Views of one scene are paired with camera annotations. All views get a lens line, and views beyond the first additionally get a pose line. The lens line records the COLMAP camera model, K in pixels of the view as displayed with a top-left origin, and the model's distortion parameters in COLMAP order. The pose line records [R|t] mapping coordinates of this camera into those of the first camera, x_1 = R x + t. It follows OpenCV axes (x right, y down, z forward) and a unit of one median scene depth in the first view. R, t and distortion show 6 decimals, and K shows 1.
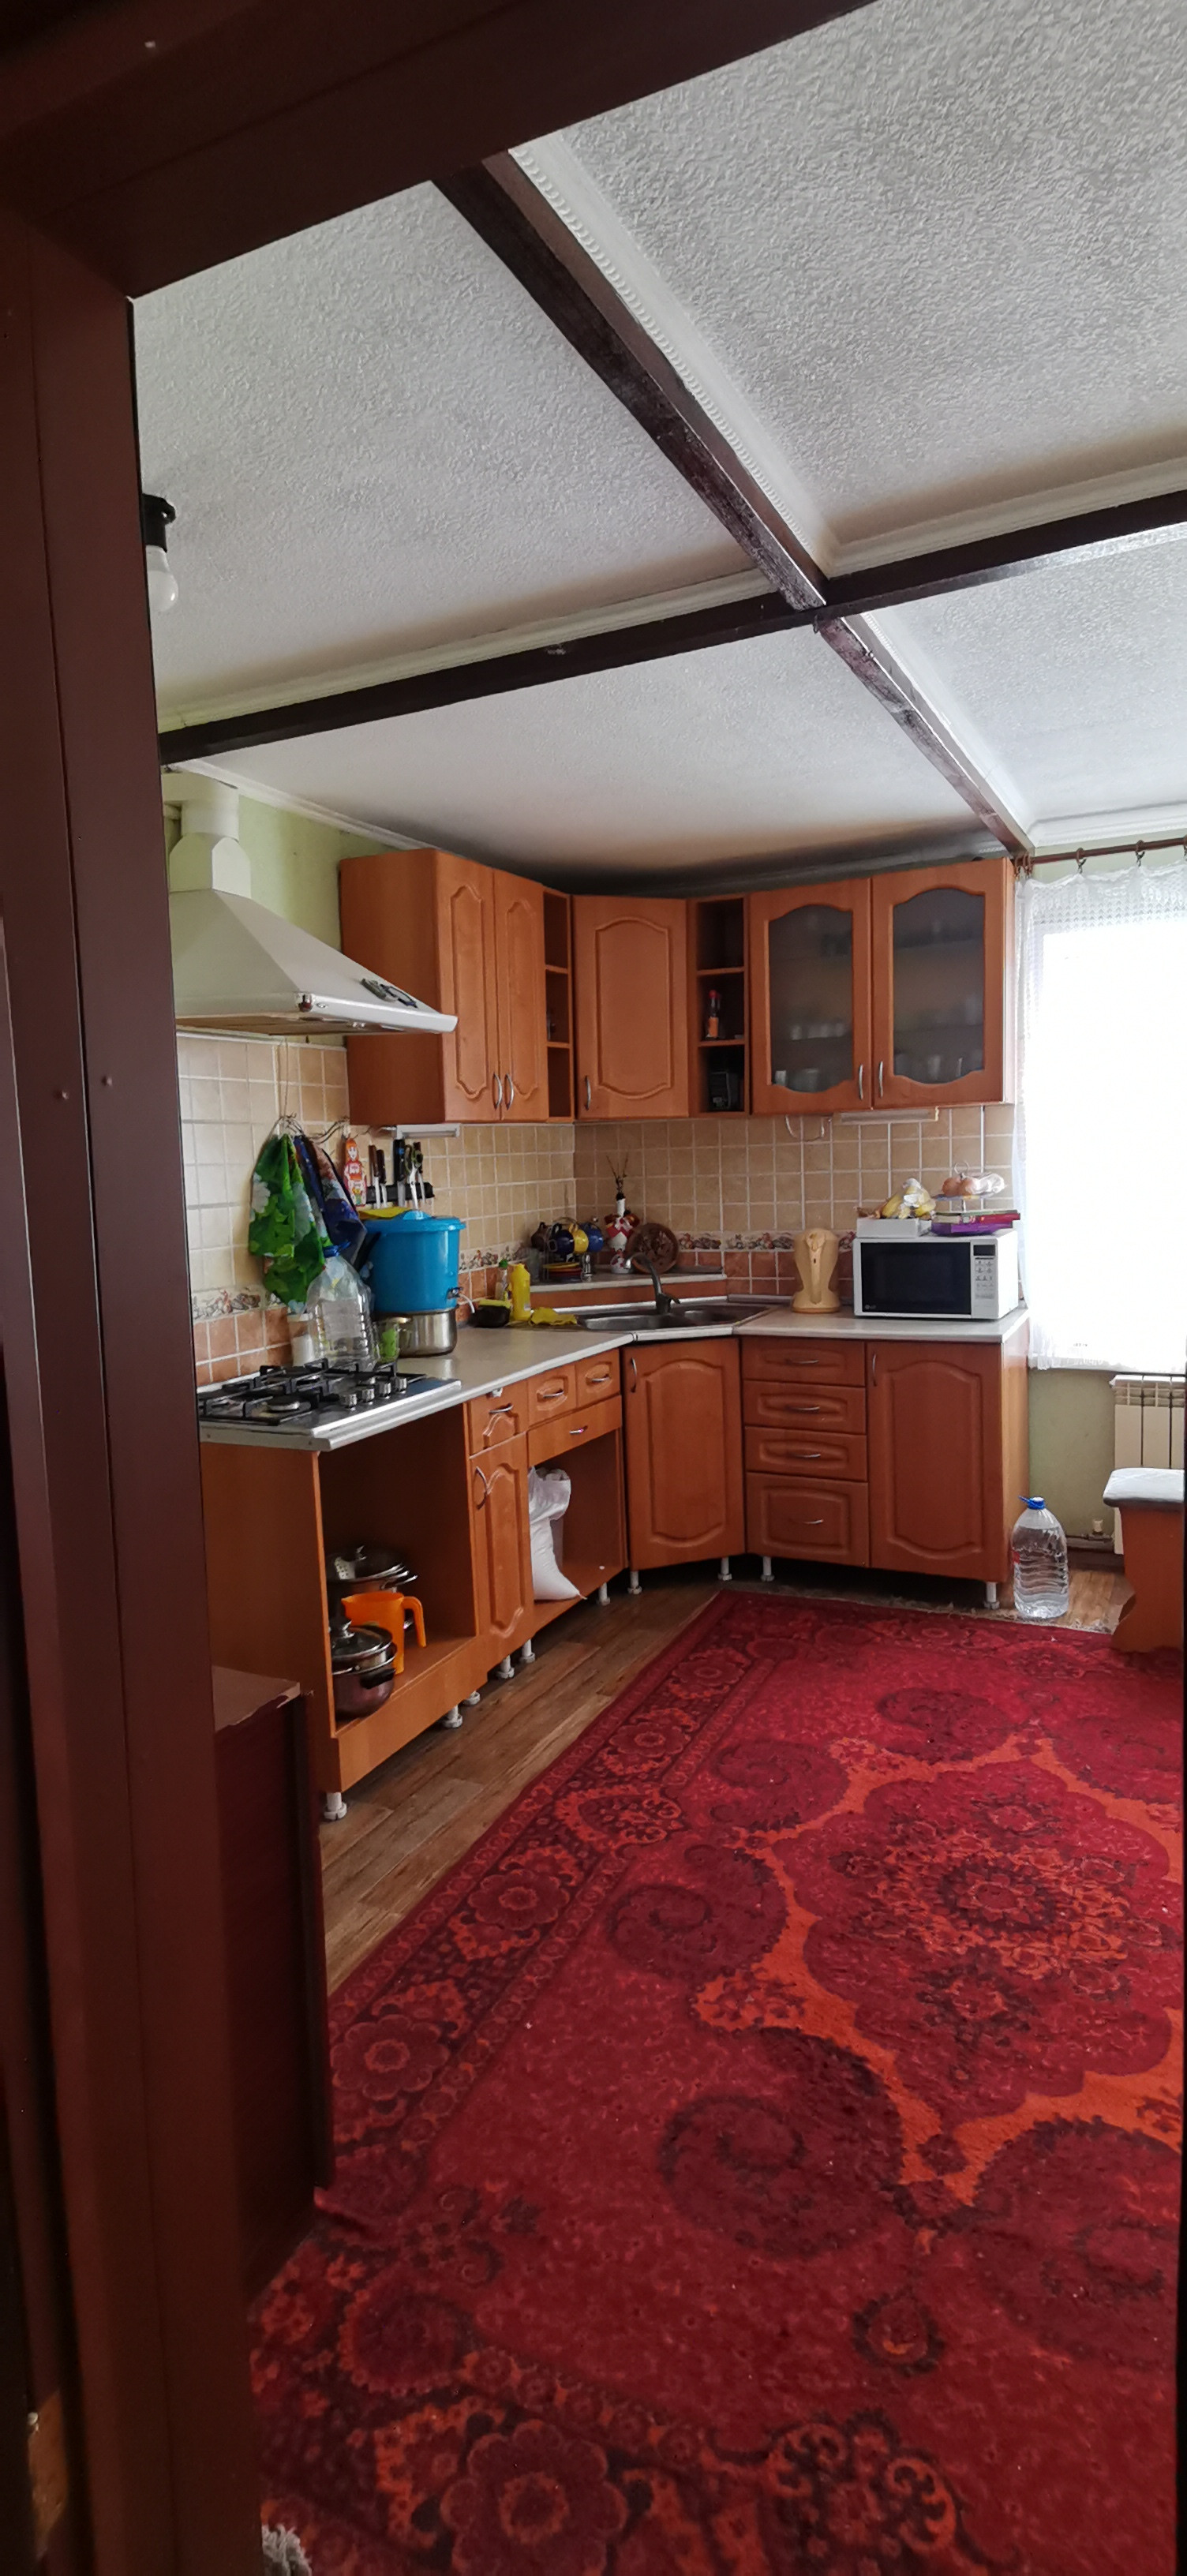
lens RADIAL K [[1264.5, 0, 593.5], [0, 1264.5, 1288.0], [0, 0, 1]] dist [-0.000131, 0.000091]
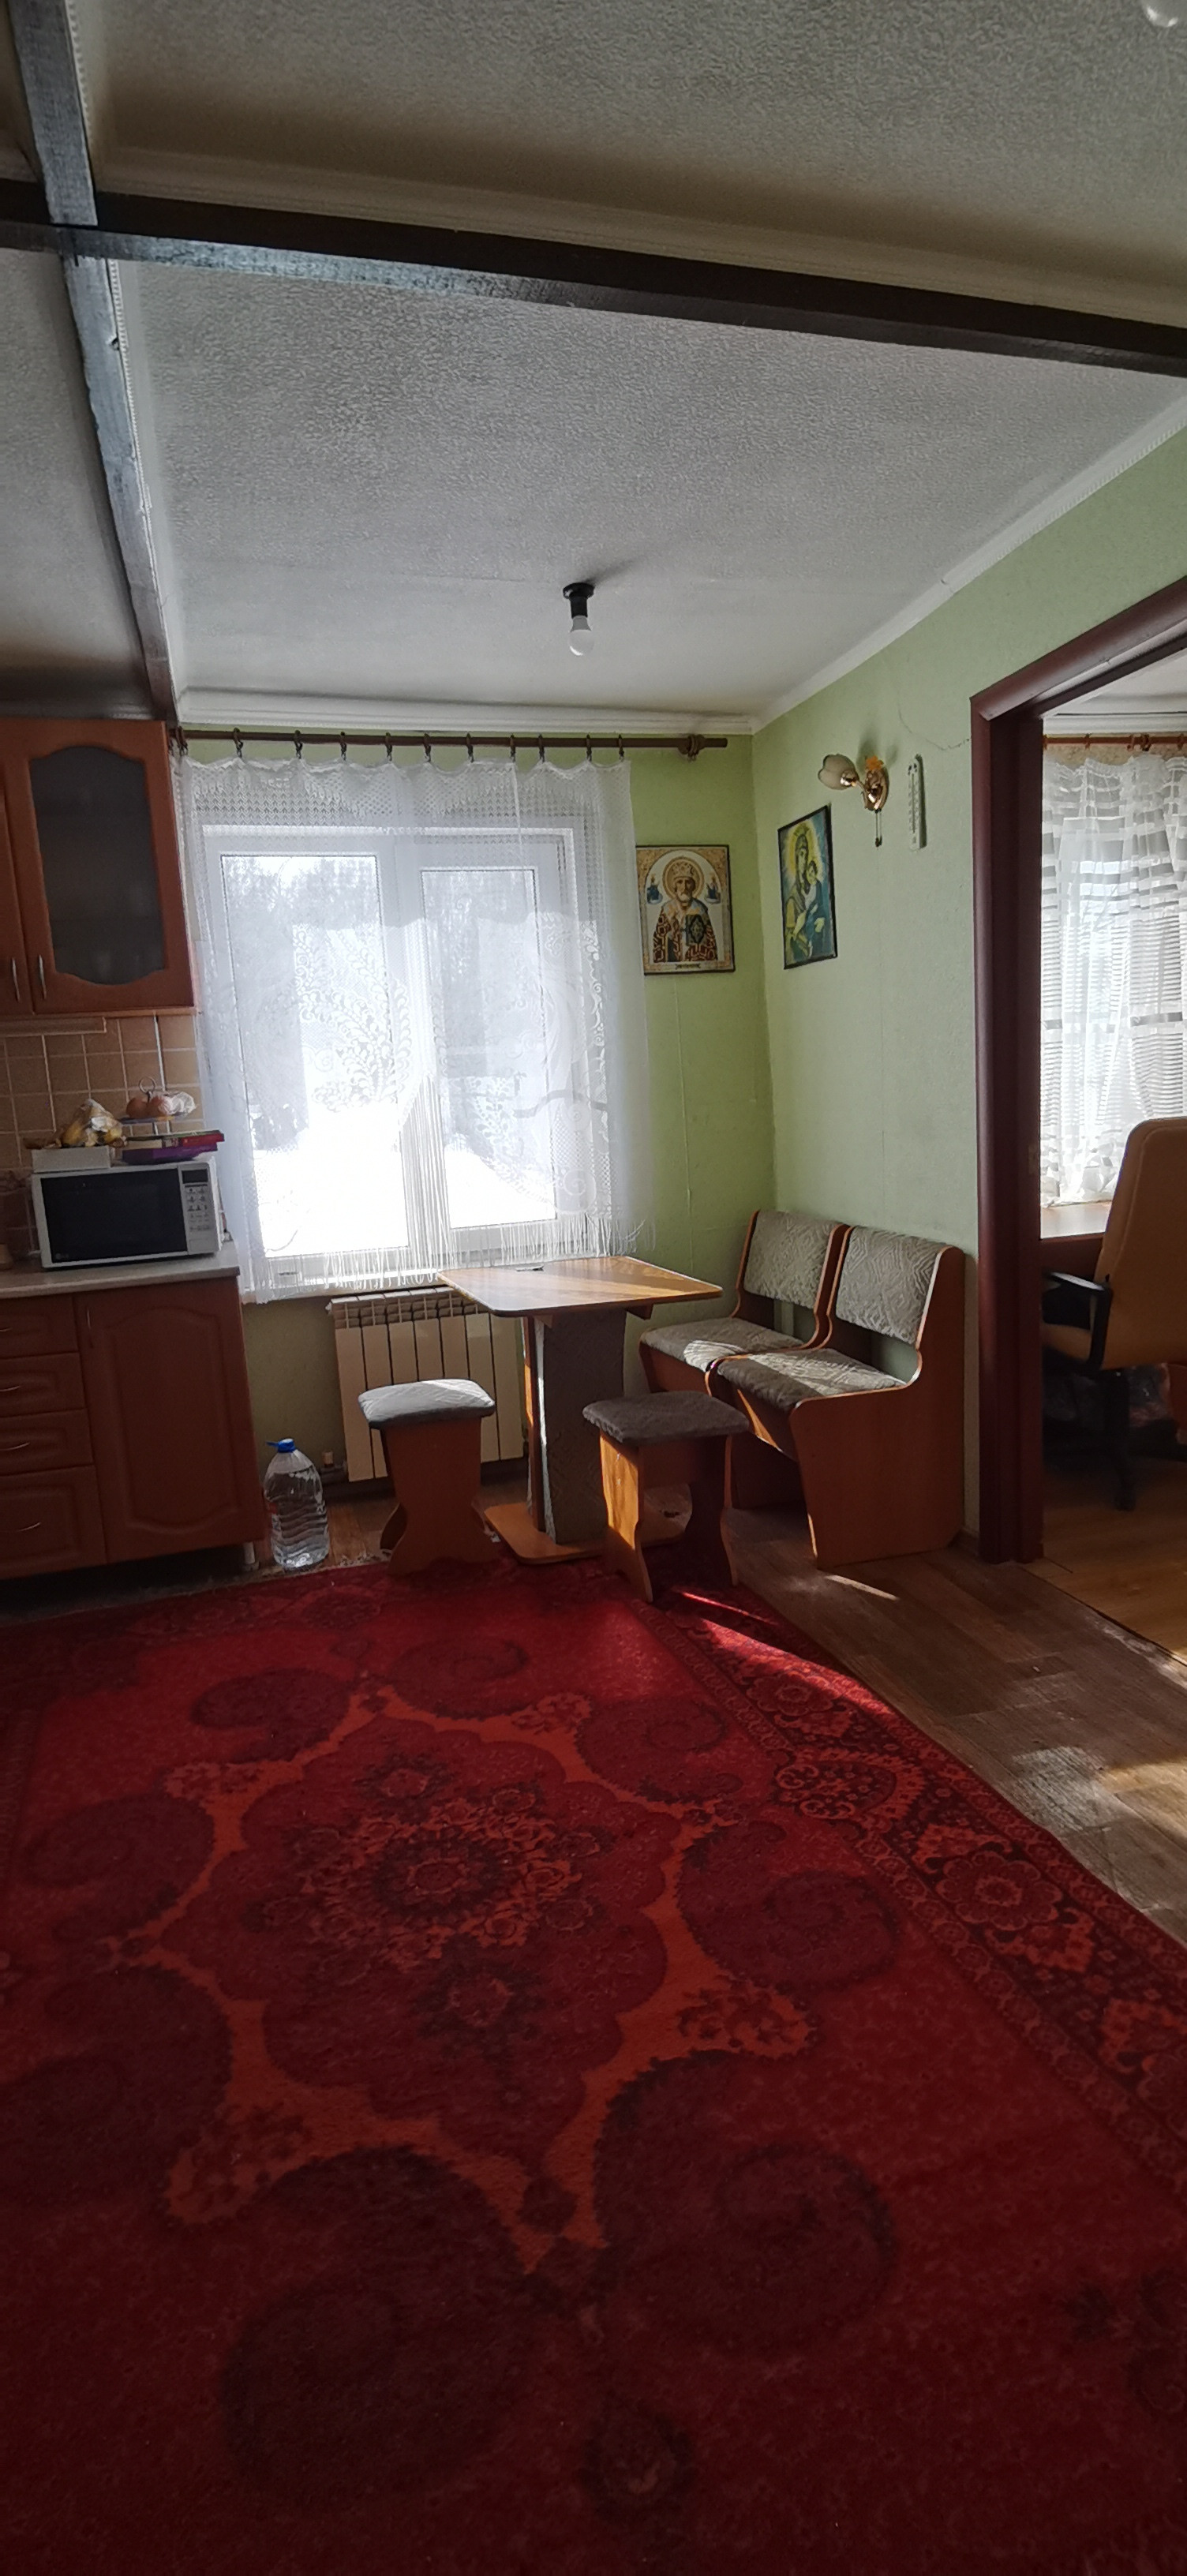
lens RADIAL K [[1257.1, 0, 593.5], [0, 1257.1, 1288.0], [0, 0, 1]] dist [0.019567, 0.000674]
pose [[0.729778, -0.120558, 0.672971, -0.118463], [0.102323, 0.992503, 0.066840, 0.022898], [-0.675984, 0.020082, 0.736643, 0.221993]]
